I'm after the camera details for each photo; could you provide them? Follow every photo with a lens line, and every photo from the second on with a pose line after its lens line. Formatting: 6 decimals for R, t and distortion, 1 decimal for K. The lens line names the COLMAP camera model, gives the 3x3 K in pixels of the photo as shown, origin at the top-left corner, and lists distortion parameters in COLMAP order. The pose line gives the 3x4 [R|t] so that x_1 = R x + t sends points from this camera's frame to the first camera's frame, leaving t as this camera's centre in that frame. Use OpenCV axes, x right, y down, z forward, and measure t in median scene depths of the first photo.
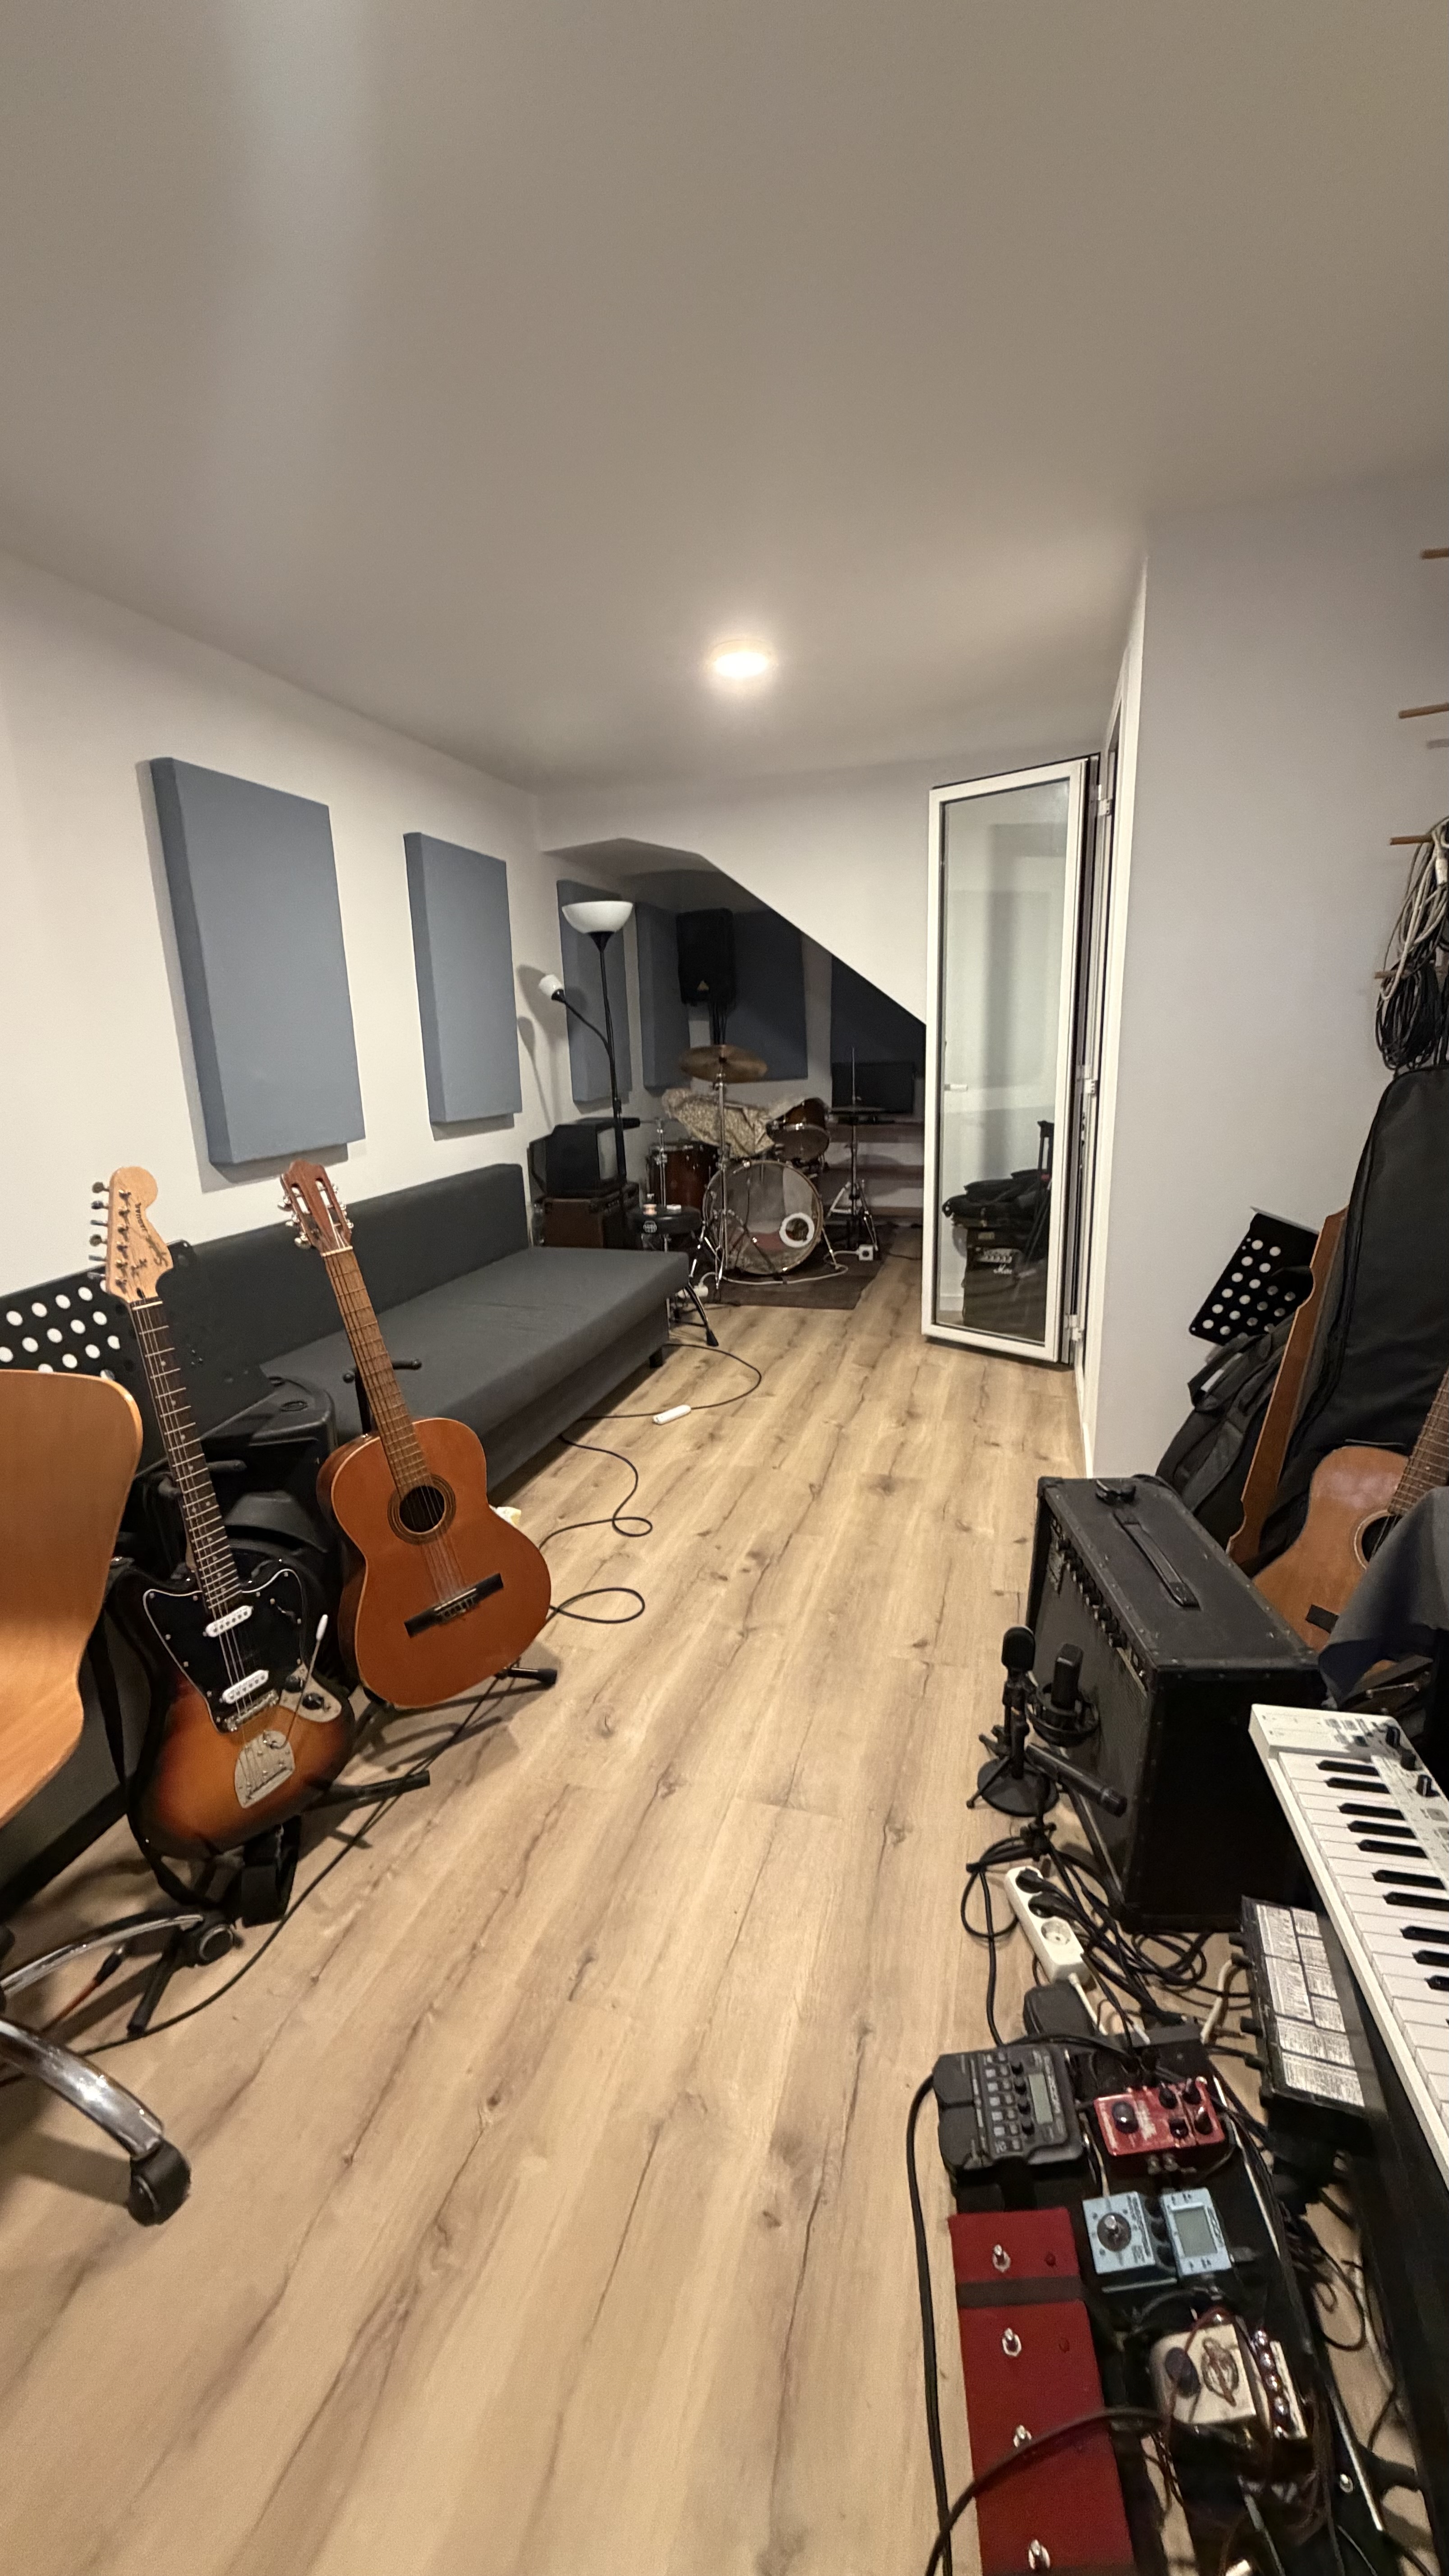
lens RADIAL K [[1030.7, 0, 722.4], [0, 1030.7, 1290.8], [0, 0, 1]] dist [-0.000388, -0.000479]
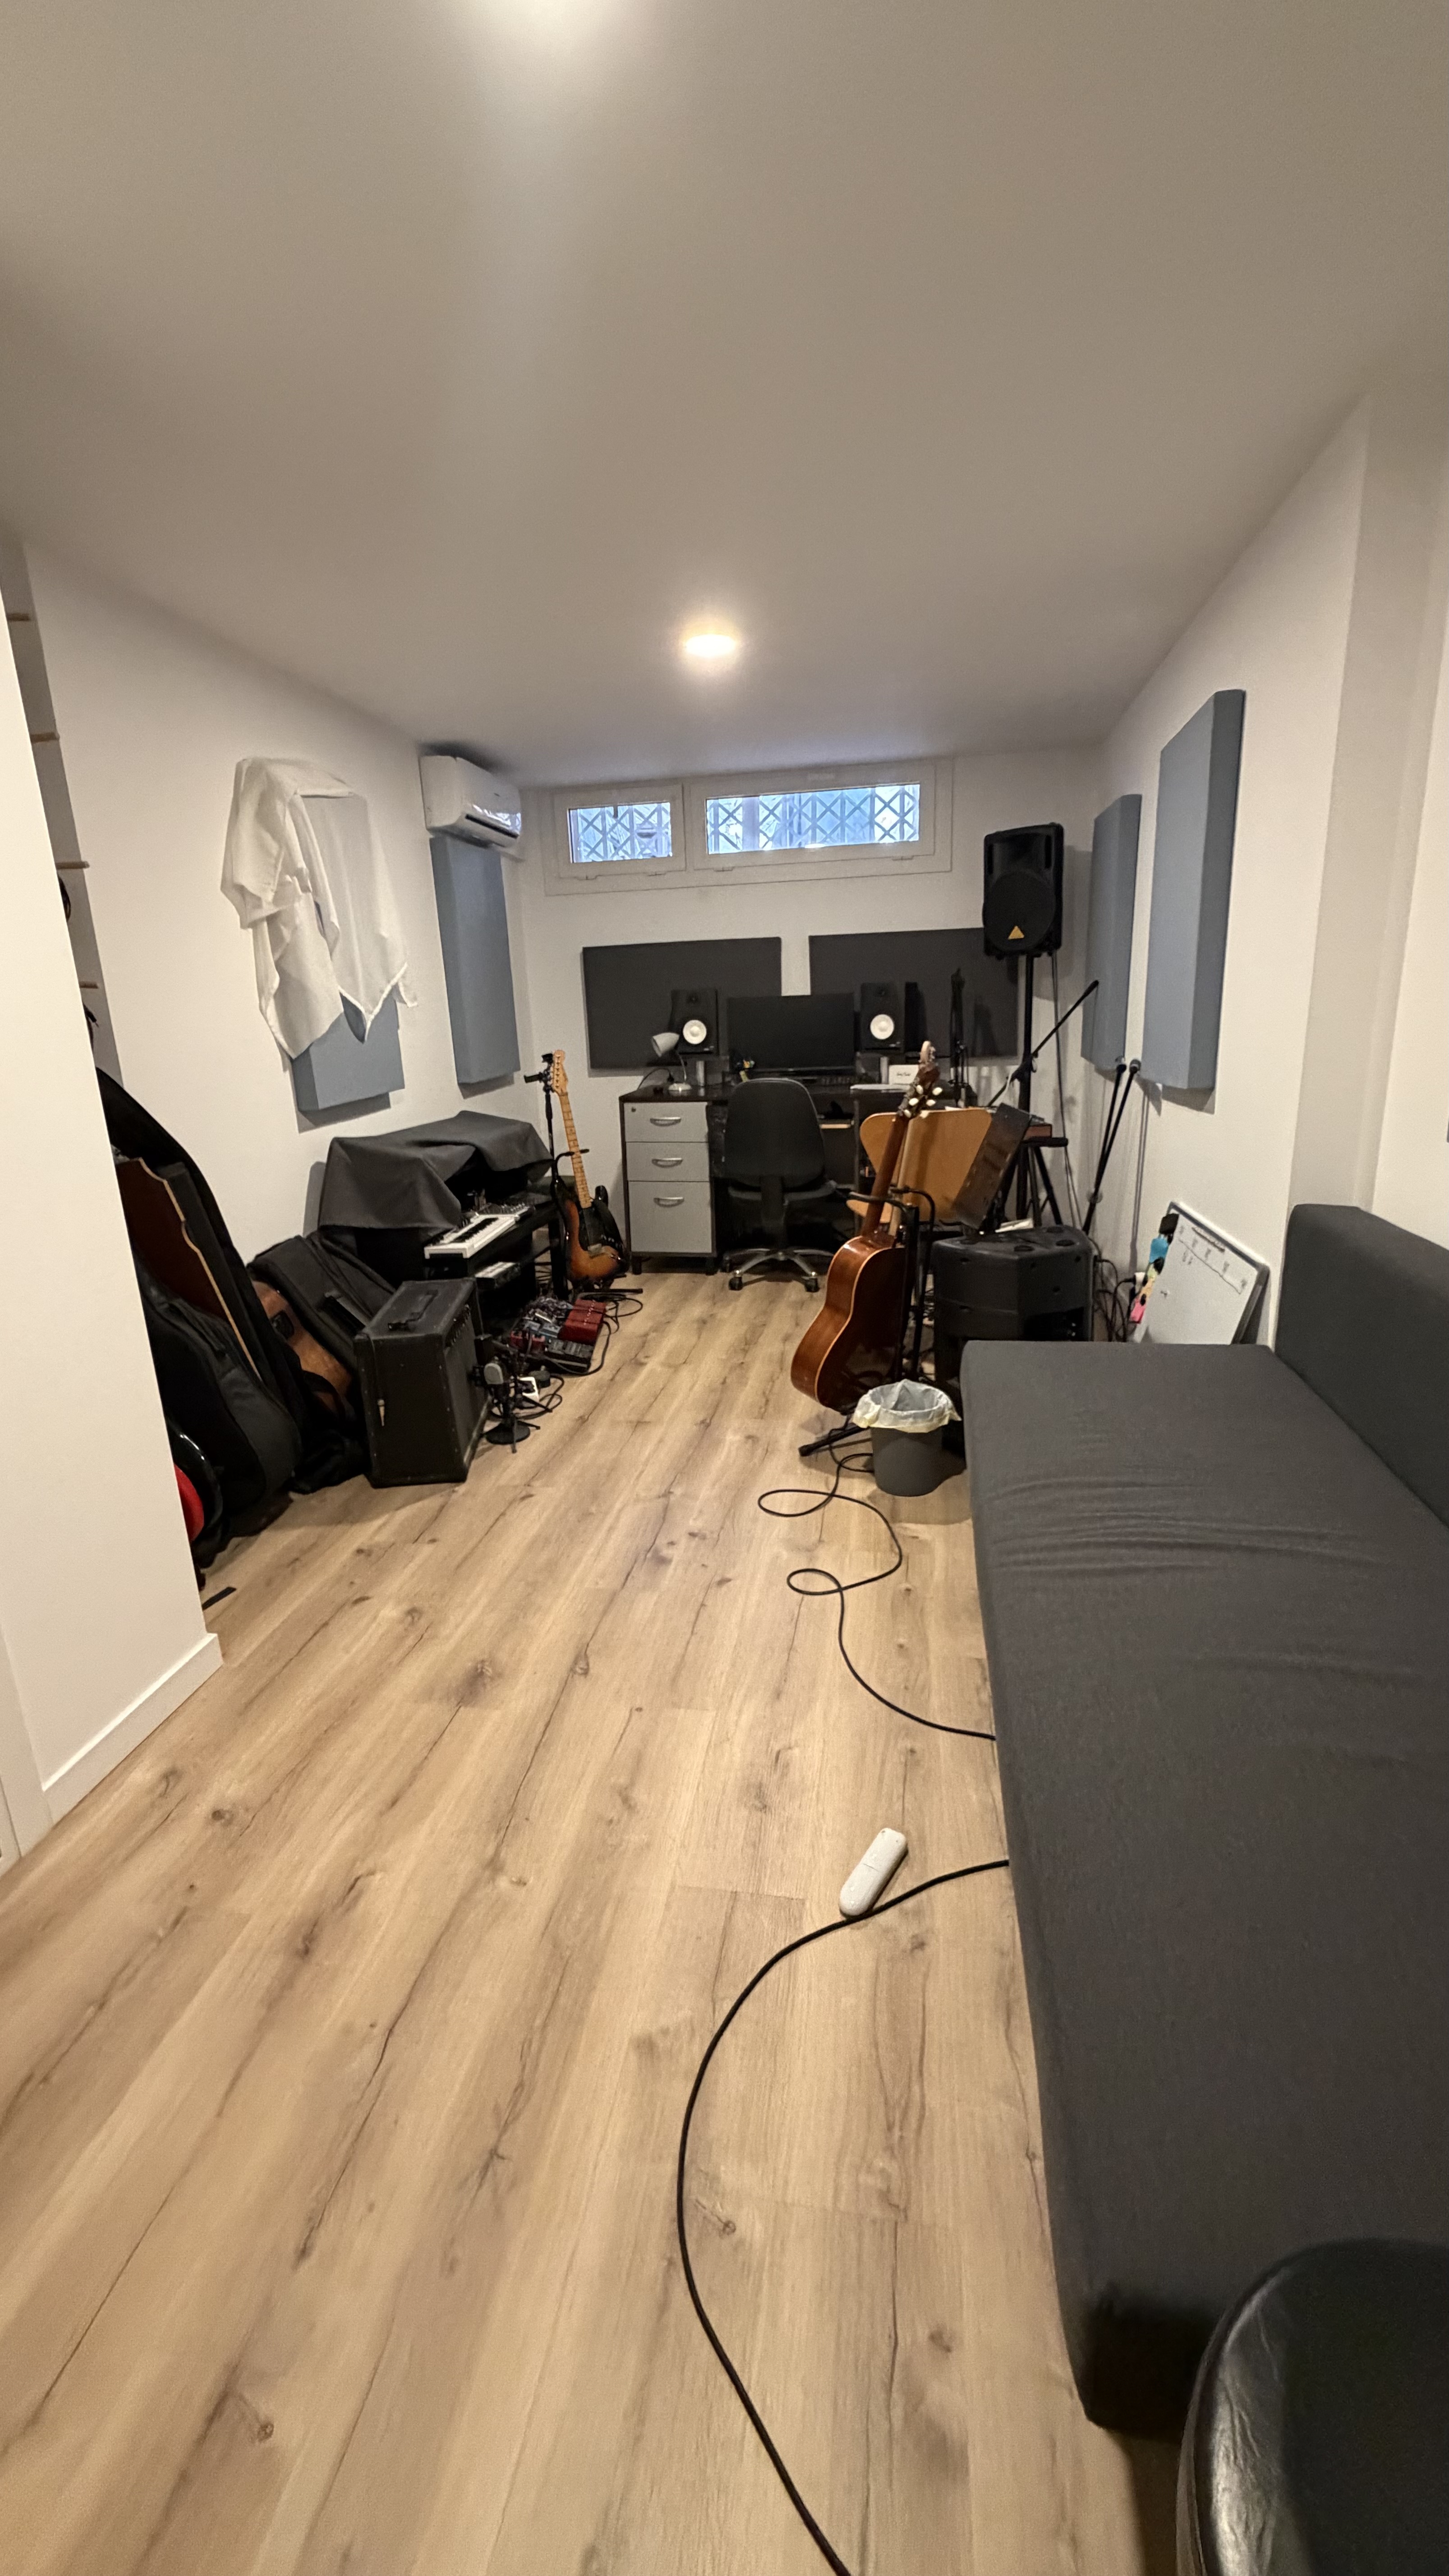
lens RADIAL K [[1030.7, 0, 738.4], [0, 1030.7, 1288.9], [0, 0, 1]] dist [-0.000388, -0.000479]
pose [[-0.988897, 0.104452, -0.105696, 0.035868], [0.038735, 0.867882, 0.495259, -0.411160], [0.143463, 0.485666, -0.862292, 1.678227]]
